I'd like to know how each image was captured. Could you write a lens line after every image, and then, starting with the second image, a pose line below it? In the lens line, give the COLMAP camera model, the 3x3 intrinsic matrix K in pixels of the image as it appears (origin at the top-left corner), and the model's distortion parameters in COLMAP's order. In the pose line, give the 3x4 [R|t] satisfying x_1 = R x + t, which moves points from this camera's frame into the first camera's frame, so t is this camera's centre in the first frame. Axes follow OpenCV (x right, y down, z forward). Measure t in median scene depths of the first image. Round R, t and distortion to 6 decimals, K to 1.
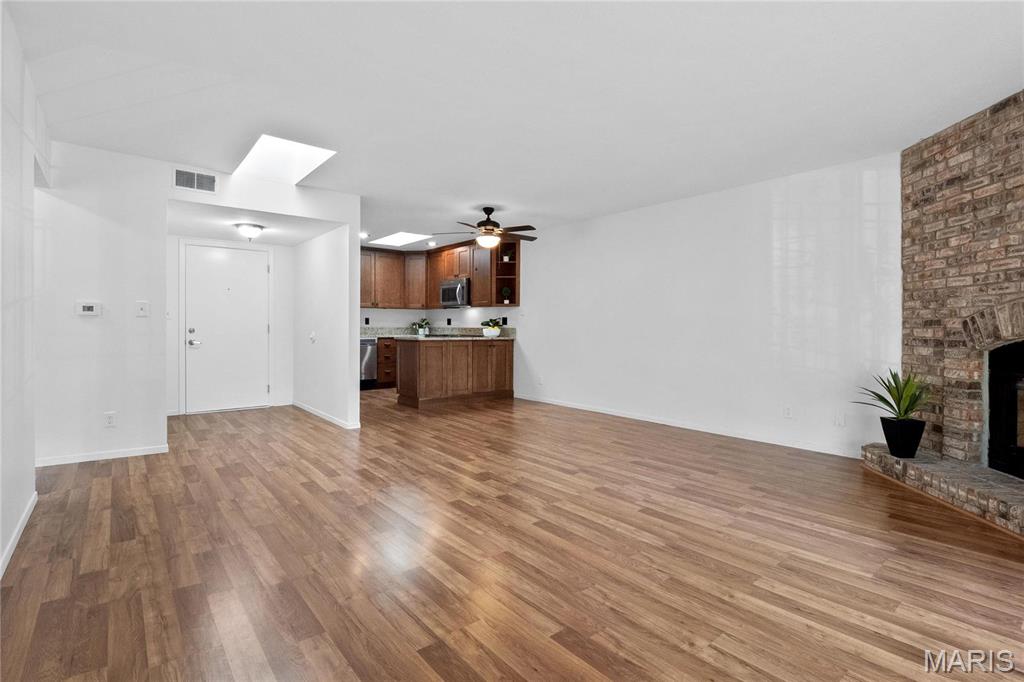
lens RADIAL K [[467.0, 0, 506.8], [0, 467.0, 330.0], [0, 0, 1]] dist [0.000059, -0.000136]
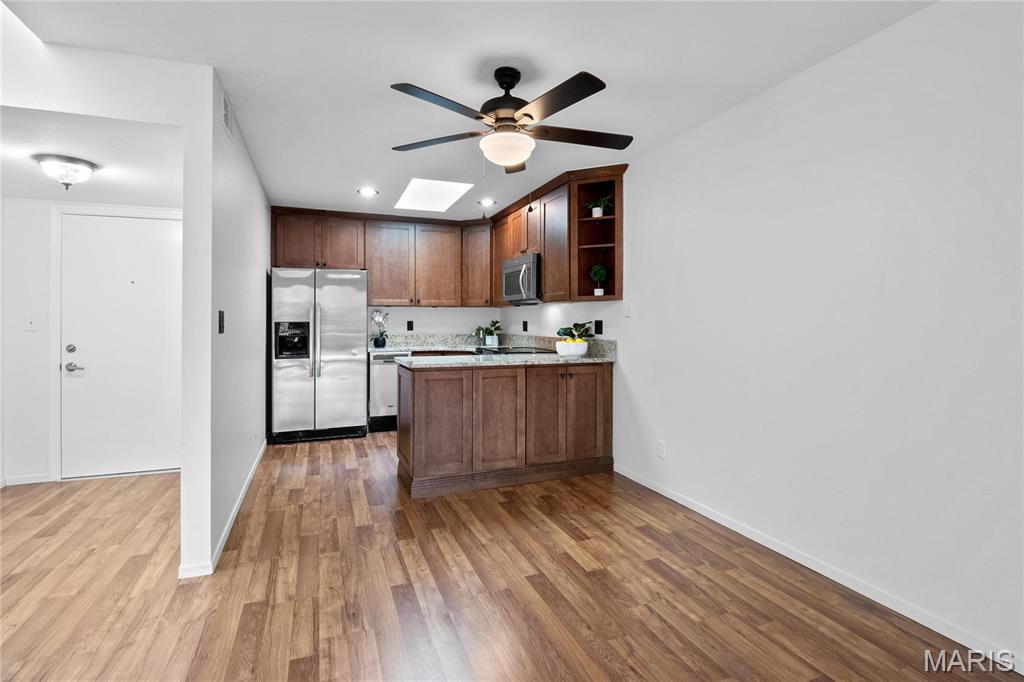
lens RADIAL K [[472.9, 0, 510.1], [0, 472.9, 322.2], [0, 0, 1]] dist [-0.000585, -0.000085]
pose [[0.948715, -0.004443, -0.316101, 0.073851], [0.002303, 0.999972, -0.007141, -0.021866], [0.316123, 0.006047, 0.948699, 0.444694]]
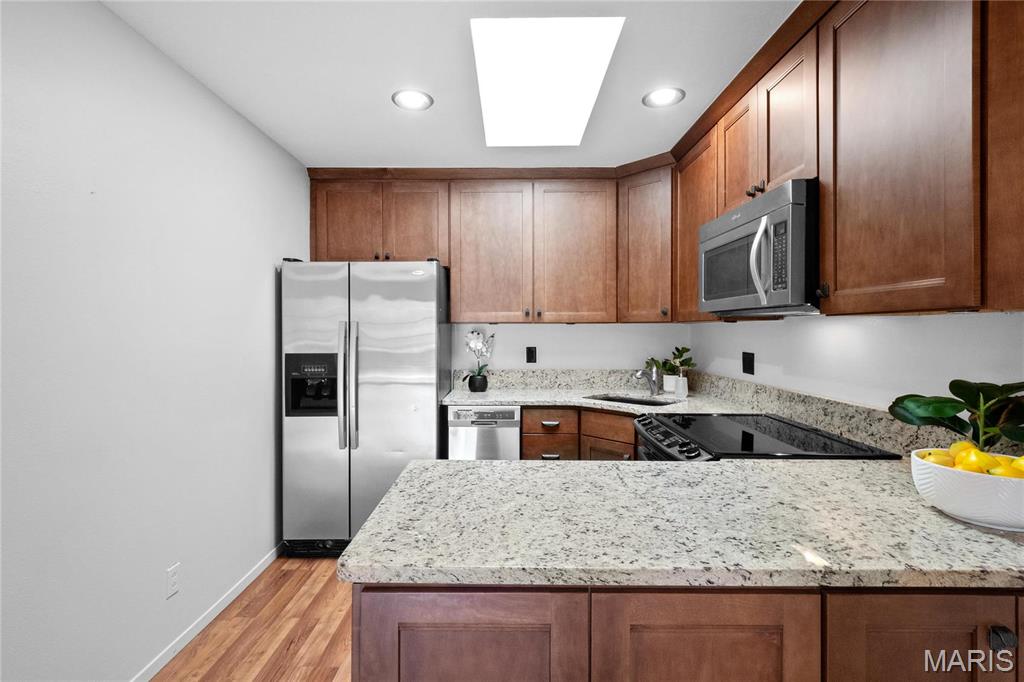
lens RADIAL K [[467.0, 0, 506.8], [0, 467.0, 330.0], [0, 0, 1]] dist [0.000059, -0.000136]
pose [[0.759104, -0.006533, -0.650937, -0.050905], [-0.001262, 0.999933, -0.011507, -0.042218], [0.650968, 0.009556, 0.759045, 0.779675]]
